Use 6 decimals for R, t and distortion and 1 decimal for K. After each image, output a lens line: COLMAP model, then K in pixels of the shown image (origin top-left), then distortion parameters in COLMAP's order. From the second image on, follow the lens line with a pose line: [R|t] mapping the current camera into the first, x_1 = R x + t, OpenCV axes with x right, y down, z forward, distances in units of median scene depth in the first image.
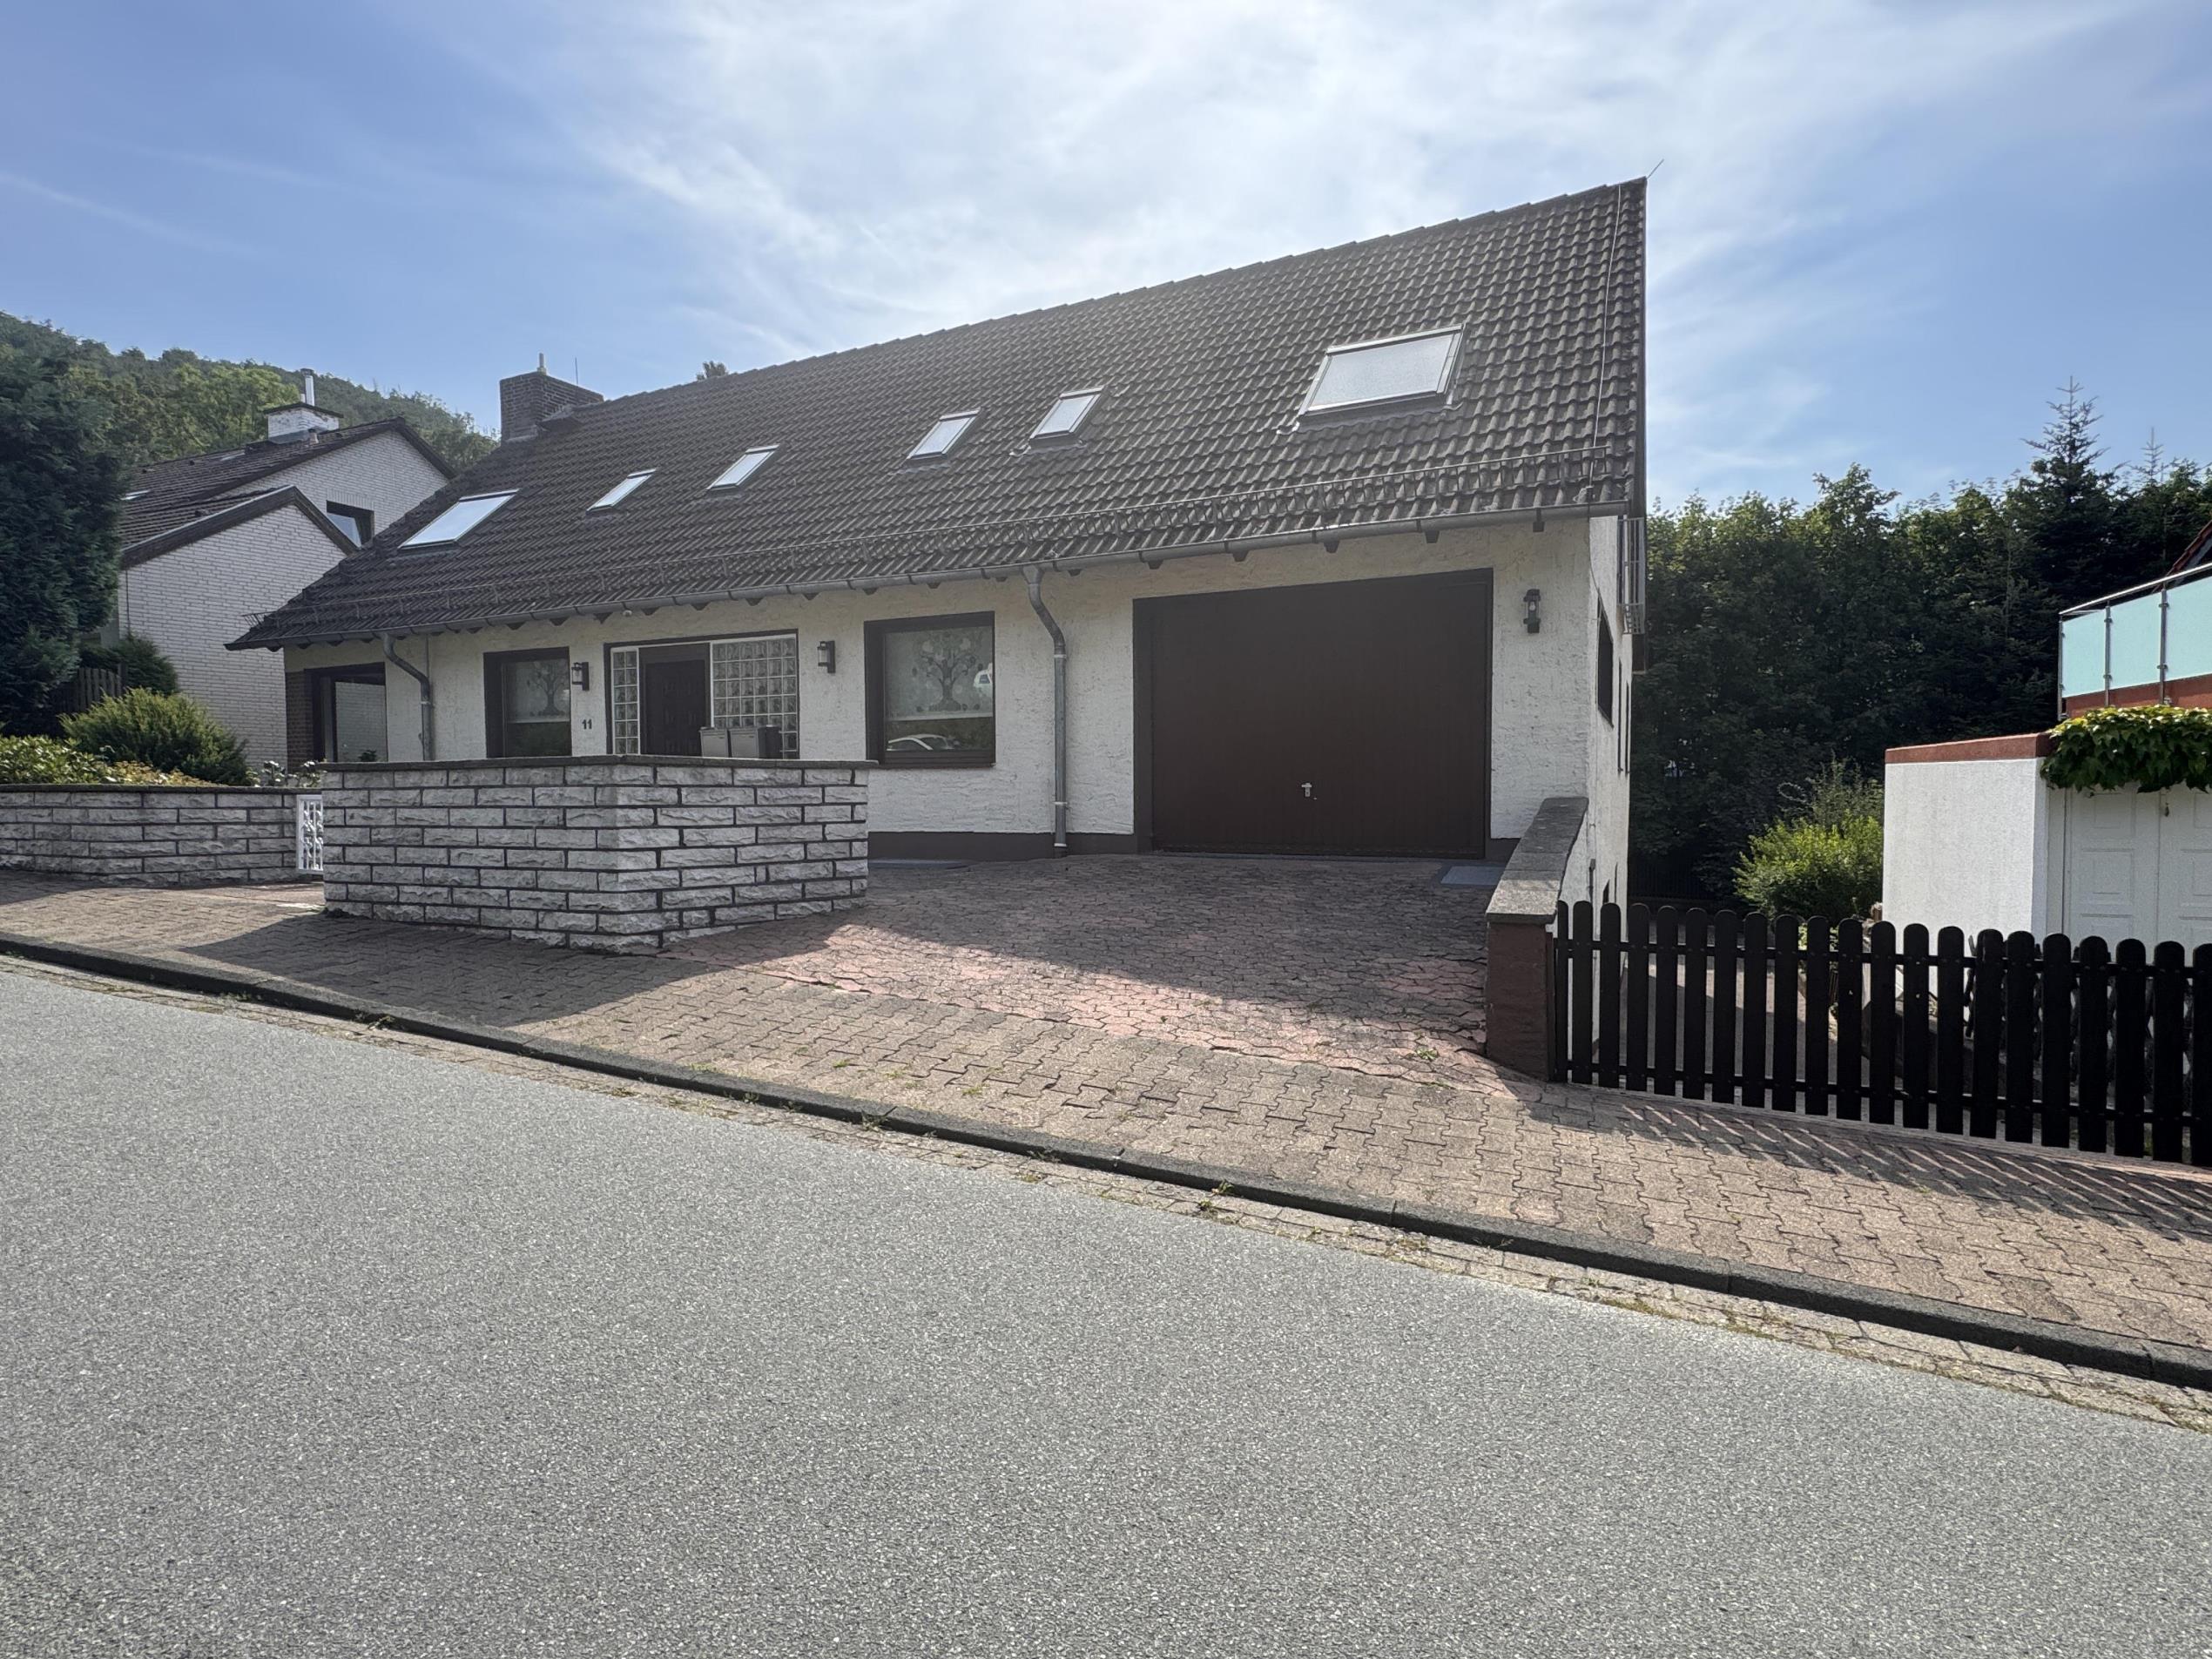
lens RADIAL K [[1136.9, 0, 1099.3], [0, 1136.9, 820.3], [0, 0, 1]] dist [0.002432, -0.000575]
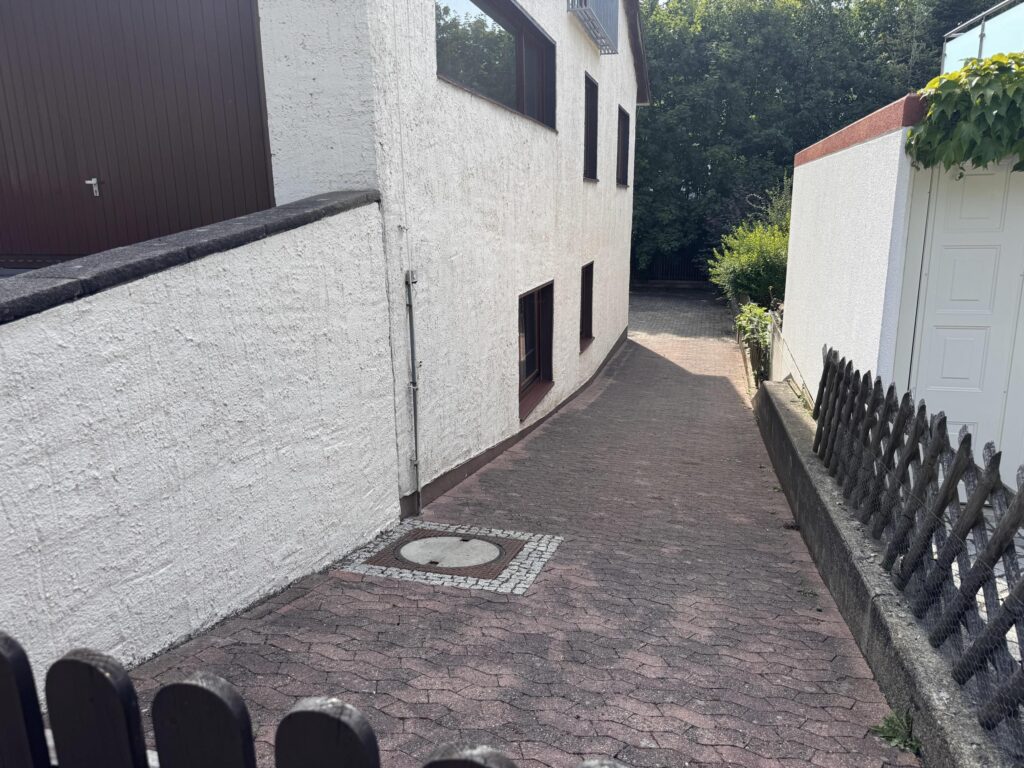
lens RADIAL K [[720.7, 0, 512.8], [0, 720.7, 386.9], [0, 0, 1]] dist [0.006002, -0.006940]
pose [[0.982160, -0.058362, 0.178763, 0.137770], [0.019432, 0.977030, 0.212212, 0.002500], [-0.187042, -0.204952, 0.960734, 0.160773]]
